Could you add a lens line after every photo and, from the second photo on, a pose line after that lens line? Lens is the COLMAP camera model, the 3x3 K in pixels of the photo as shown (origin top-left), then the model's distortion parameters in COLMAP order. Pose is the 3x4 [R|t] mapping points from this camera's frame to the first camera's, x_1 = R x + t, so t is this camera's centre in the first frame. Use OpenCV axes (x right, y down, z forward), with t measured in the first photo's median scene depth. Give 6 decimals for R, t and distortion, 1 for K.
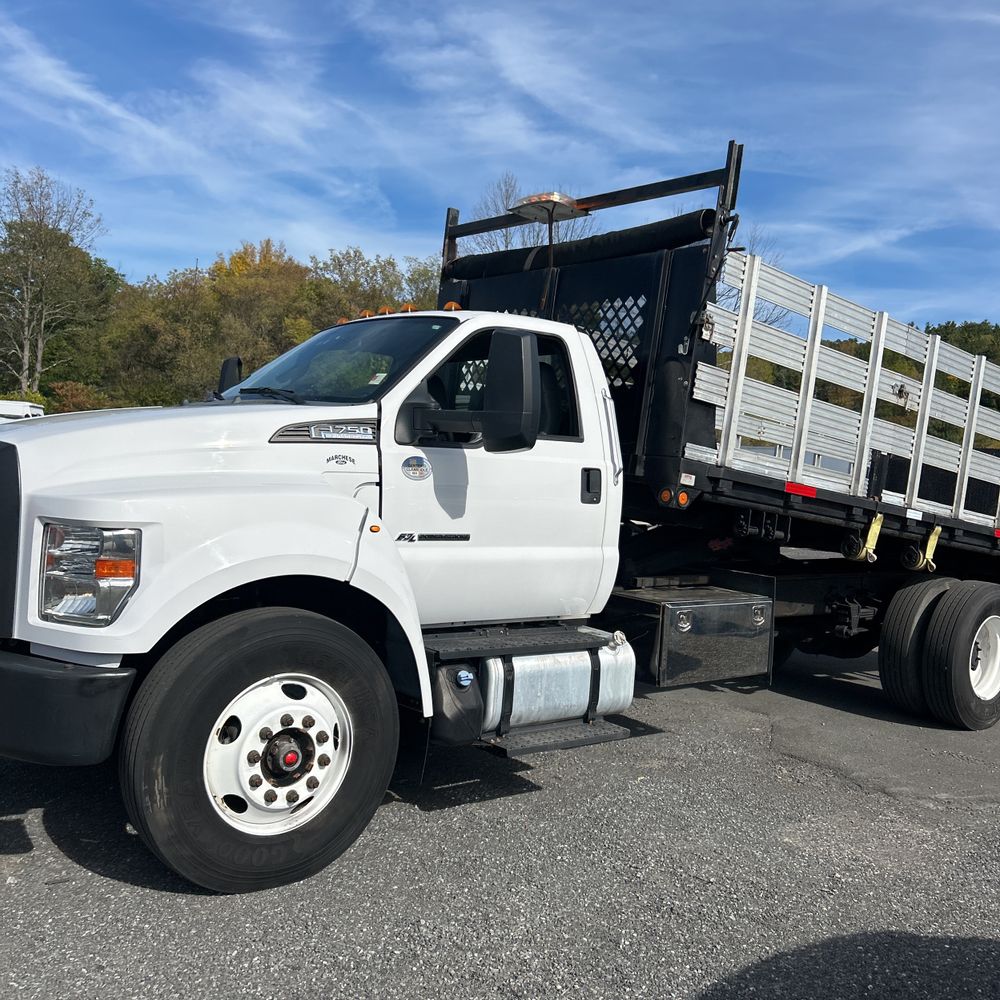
lens RADIAL K [[1006.5, 0, 512.6], [0, 1006.5, 498.1], [0, 0, 1]] dist [0.094841, -0.199394]
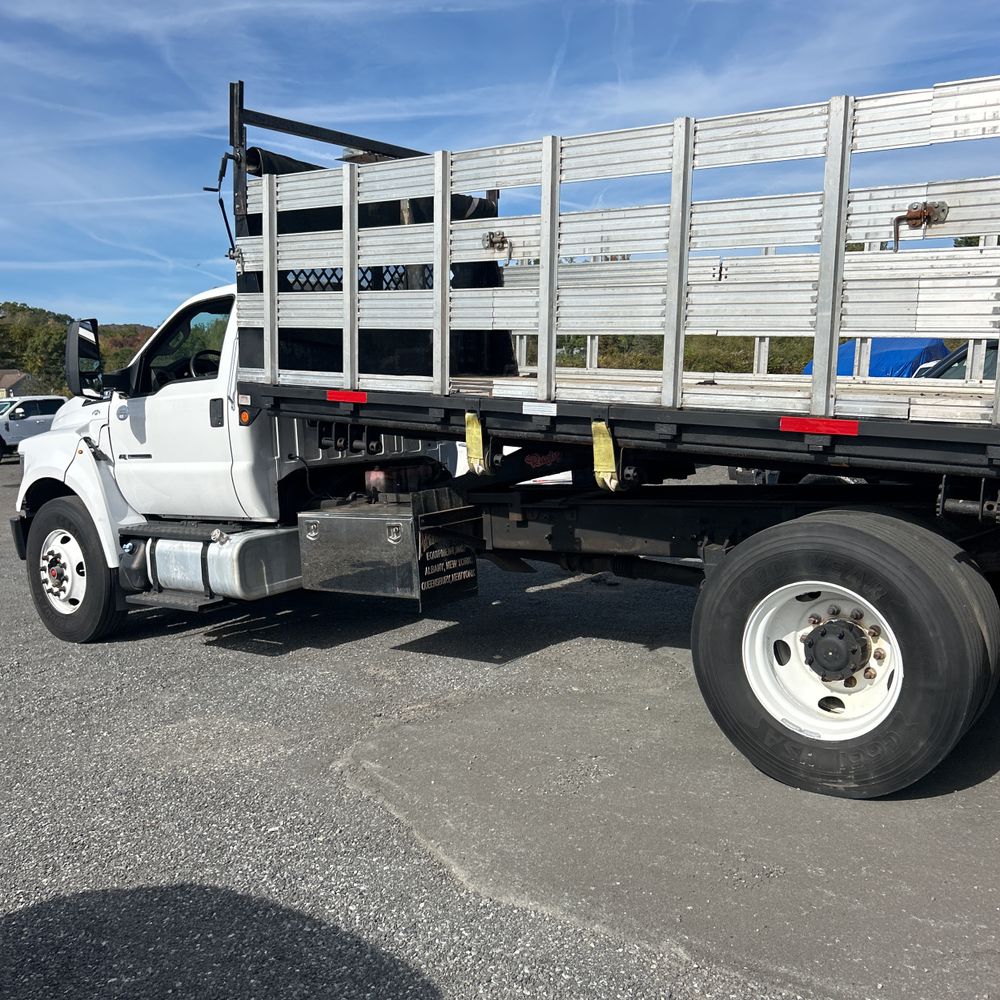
lens RADIAL K [[990.4, 0, 500.0], [0, 990.4, 500.0], [0, 0, 1]] dist [0.005767, -0.015192]
pose [[0.237961, 0.012138, -0.971199, 1.359706], [0.034773, 0.999174, 0.021007, 0.082582], [0.970652, -0.038770, 0.237342, 1.047980]]
